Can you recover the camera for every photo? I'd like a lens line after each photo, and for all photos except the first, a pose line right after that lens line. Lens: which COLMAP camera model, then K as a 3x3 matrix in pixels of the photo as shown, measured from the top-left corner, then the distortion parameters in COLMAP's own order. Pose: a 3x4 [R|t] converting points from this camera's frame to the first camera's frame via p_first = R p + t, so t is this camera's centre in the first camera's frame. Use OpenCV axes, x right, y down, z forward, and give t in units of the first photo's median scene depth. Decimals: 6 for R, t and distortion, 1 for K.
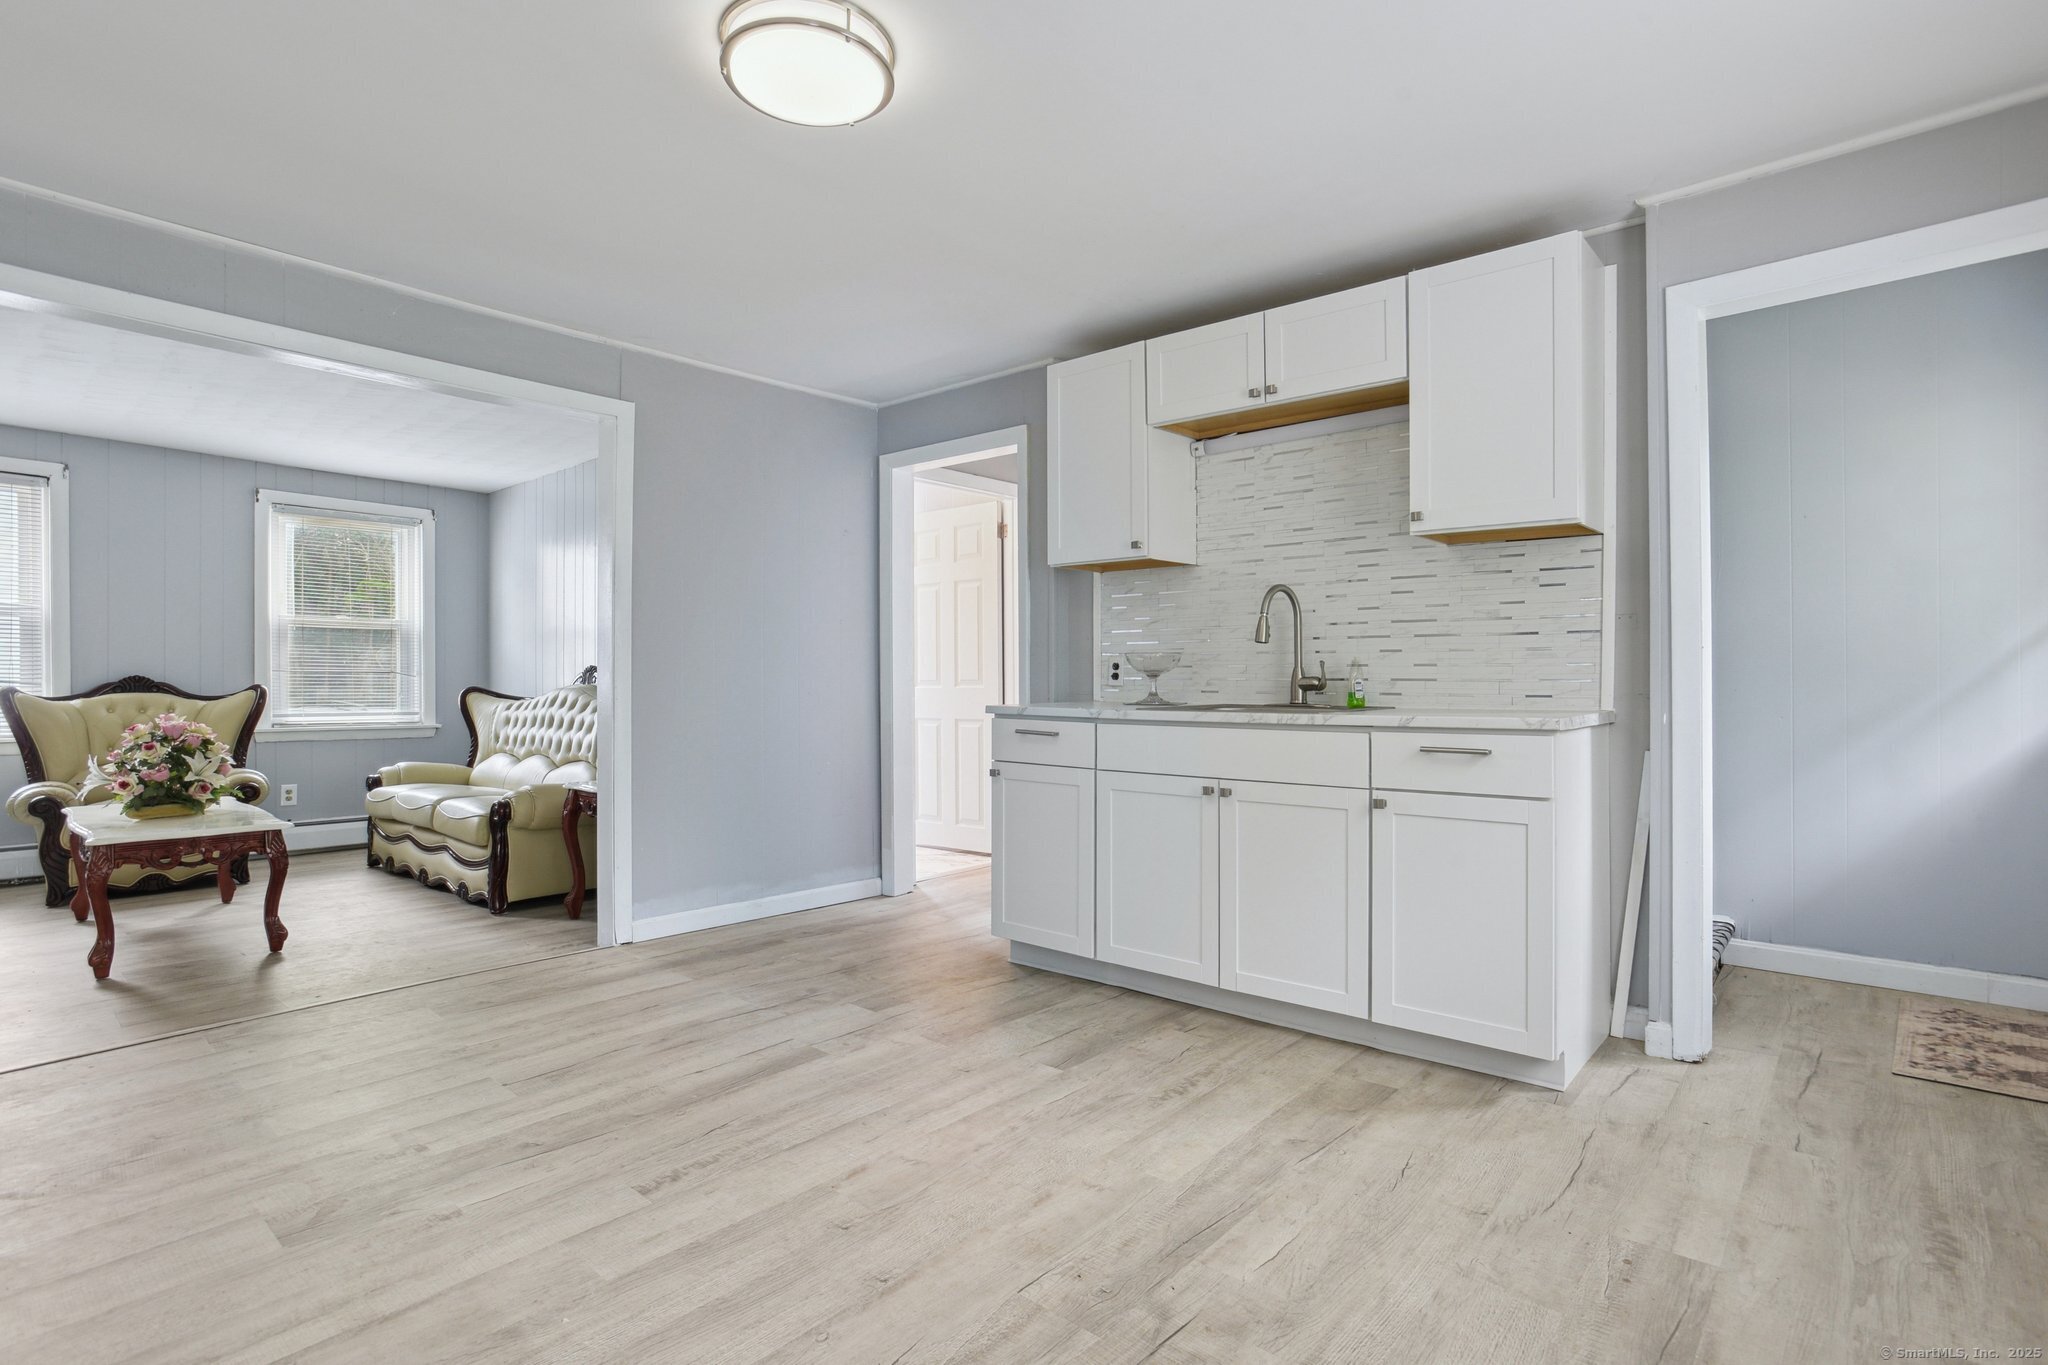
lens RADIAL K [[994.2, 0, 1042.7], [0, 994.2, 681.4], [0, 0, 1]] dist [-0.045076, 0.021838]
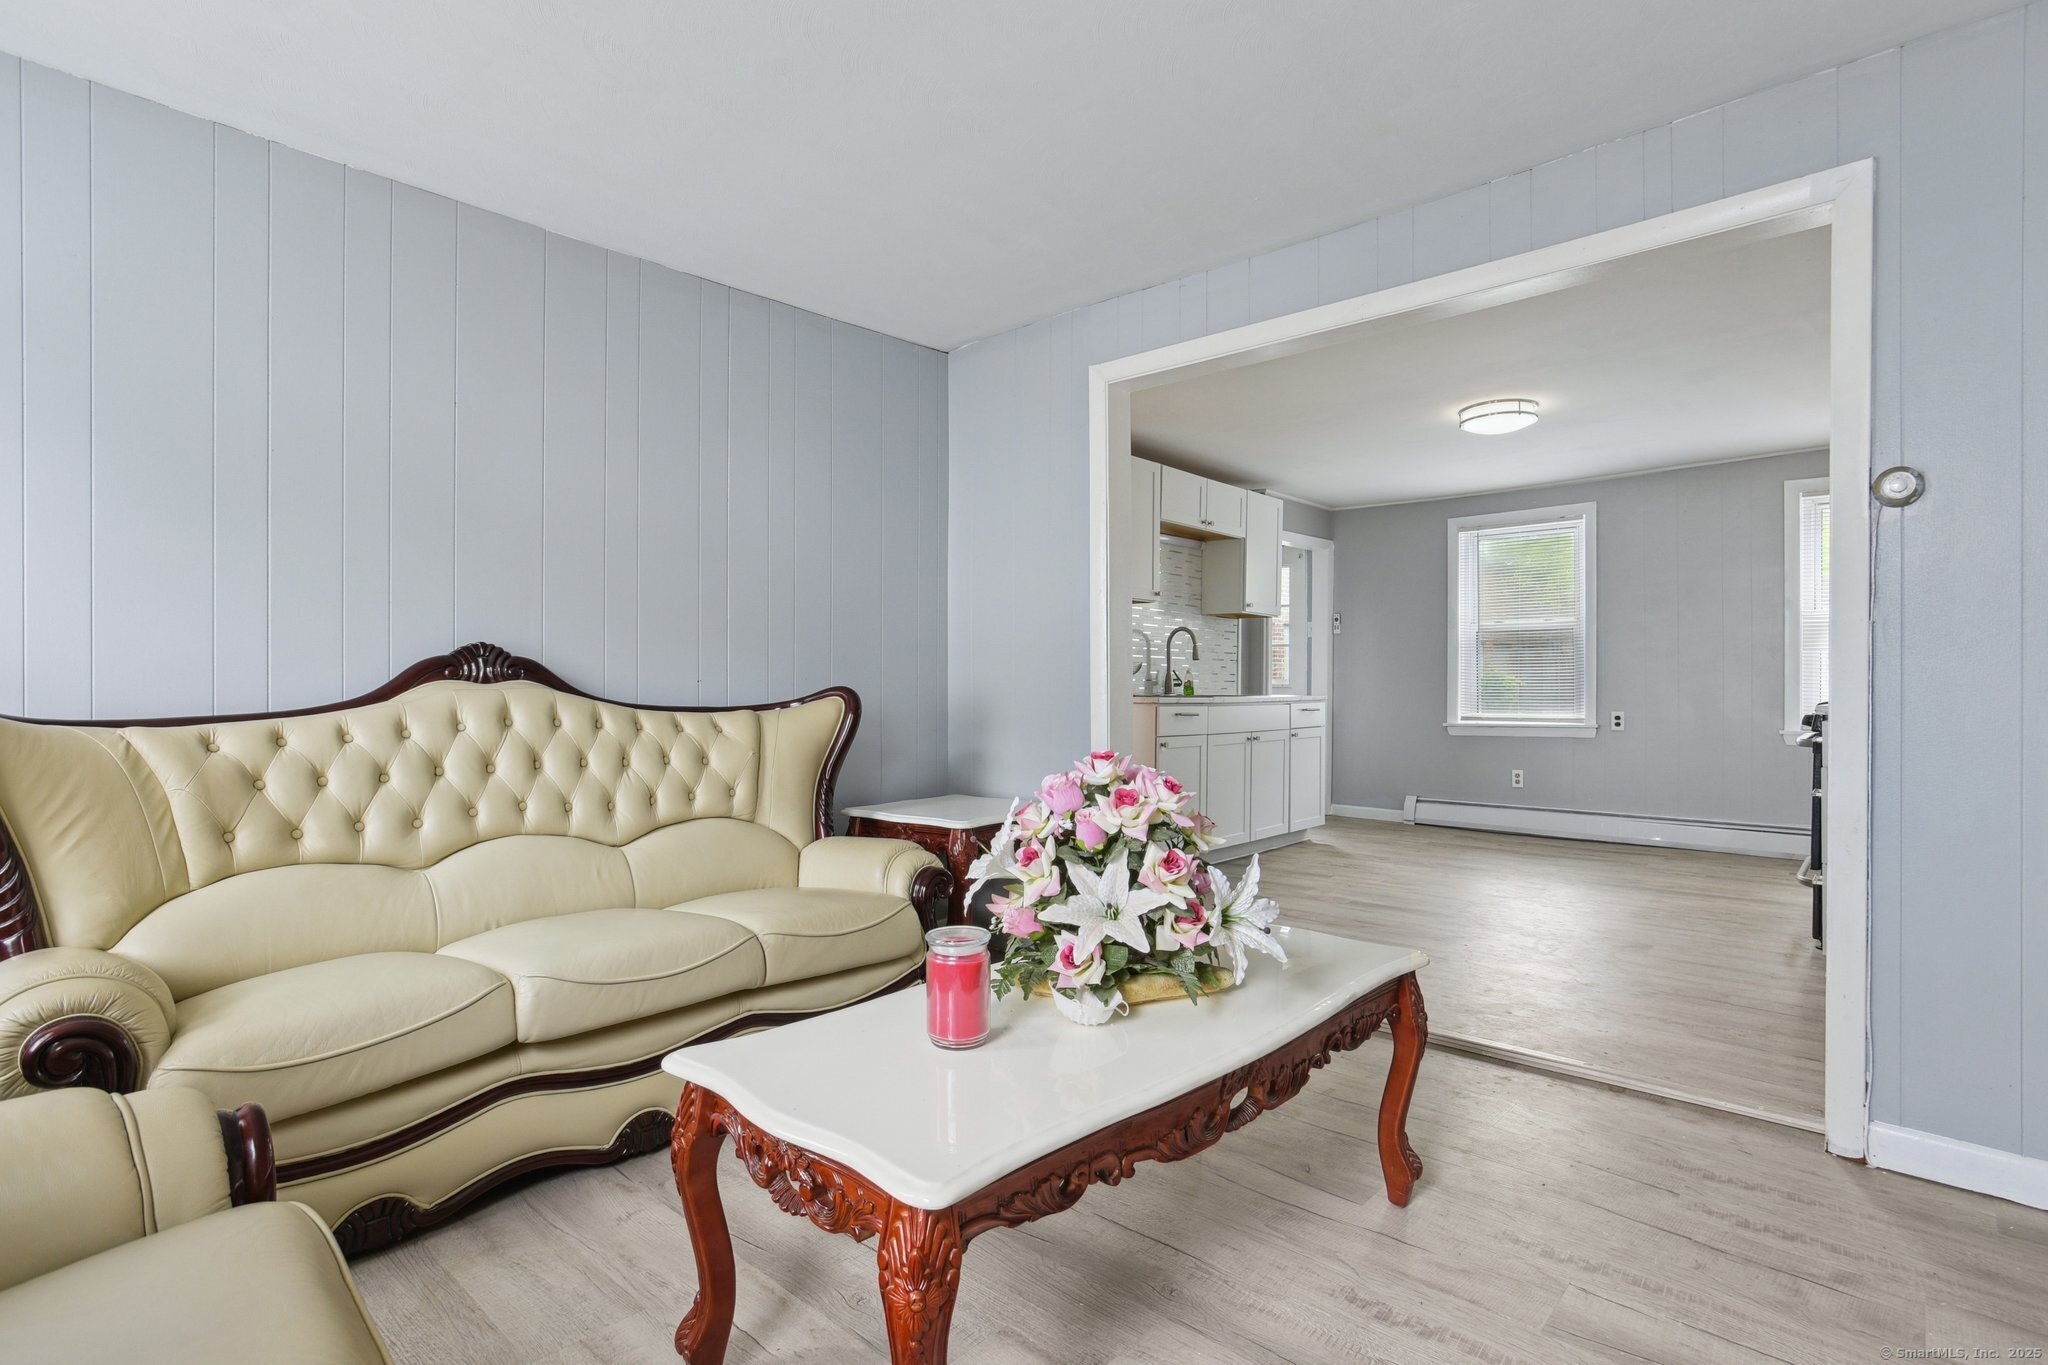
lens RADIAL K [[994.2, 0, 1044.4], [0, 994.2, 685.9], [0, 0, 1]] dist [-0.045076, 0.021838]
pose [[0.021984, -0.000089, 0.999758, -1.465382], [-0.000027, 1.000000, 0.000090, 0.008023], [-0.999758, -0.000029, 0.021984, 1.137115]]
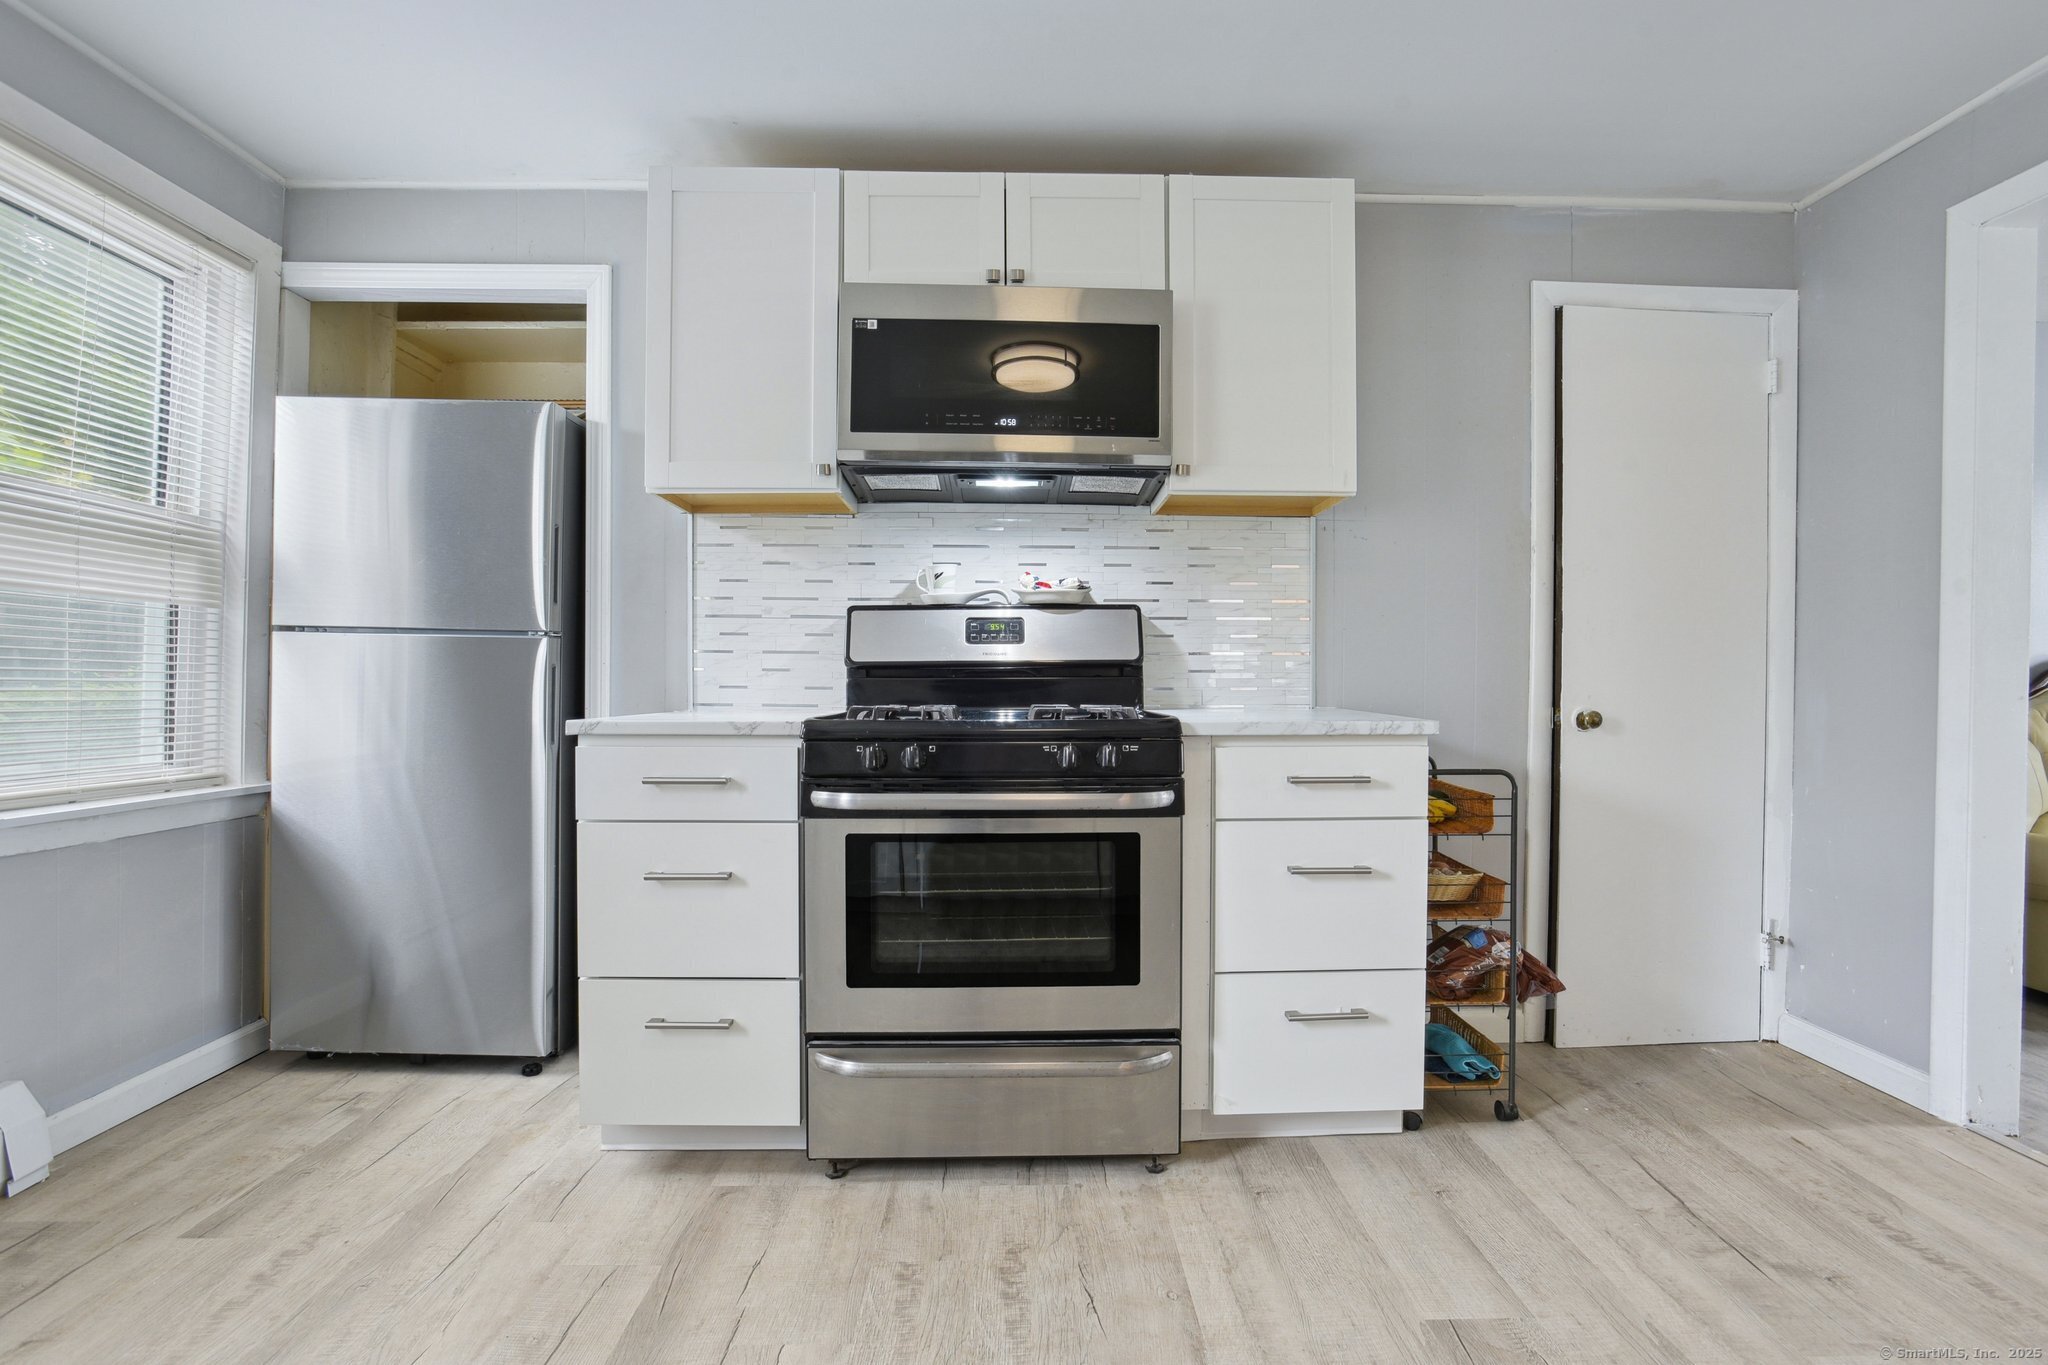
lens RADIAL K [[994.2, 0, 1039.9], [0, 994.2, 687.4], [0, 0, 1]] dist [-0.045076, 0.021838]
pose [[-0.740659, 0.005093, -0.671861, 0.032413], [-0.003197, 0.999933, 0.011104, 0.000759], [0.671873, 0.010372, -0.740594, 0.705102]]
